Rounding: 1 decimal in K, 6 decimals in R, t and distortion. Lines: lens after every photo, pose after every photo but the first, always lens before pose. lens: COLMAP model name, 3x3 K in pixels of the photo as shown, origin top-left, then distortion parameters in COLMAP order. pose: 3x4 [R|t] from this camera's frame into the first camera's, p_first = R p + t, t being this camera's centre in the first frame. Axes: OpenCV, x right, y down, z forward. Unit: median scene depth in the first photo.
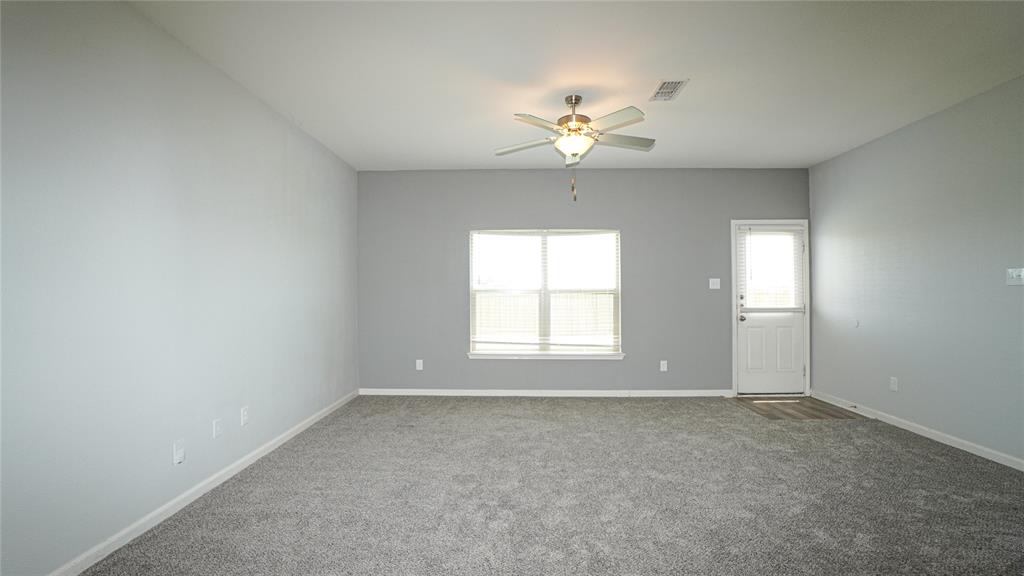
lens RADIAL K [[461.1, 0, 512.0], [0, 461.1, 288.0], [0, 0, 1]] dist [-0.055028, -0.000033]
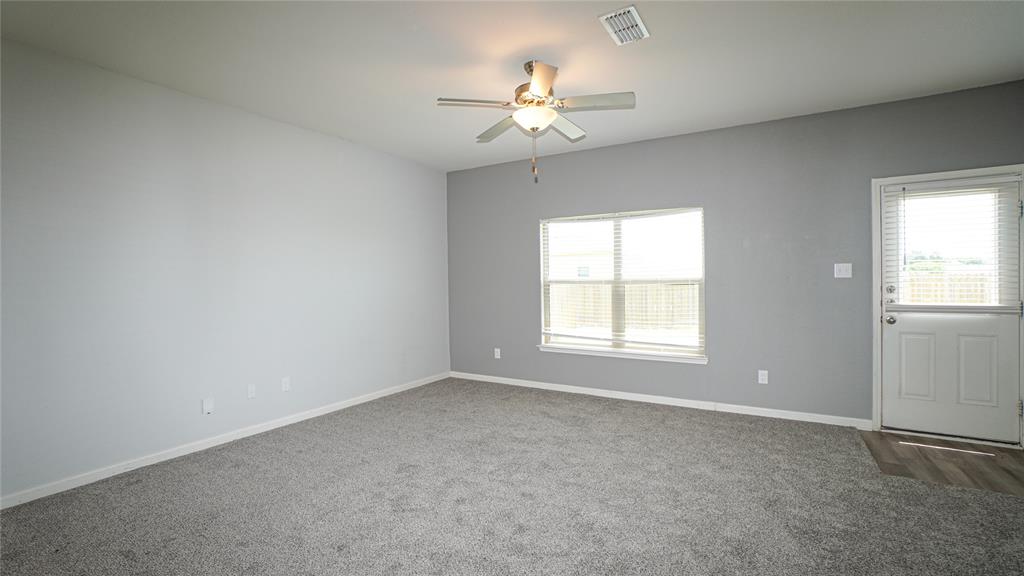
lens RADIAL K [[448.9, 0, 512.0], [0, 448.9, 288.0], [0, 0, 1]] dist [-0.034955, 0.000572]
pose [[0.873548, 0.002215, -0.486732, 0.321303], [0.010257, 0.999684, 0.022958, -0.003189], [0.486629, -0.025047, 0.873250, 0.136495]]
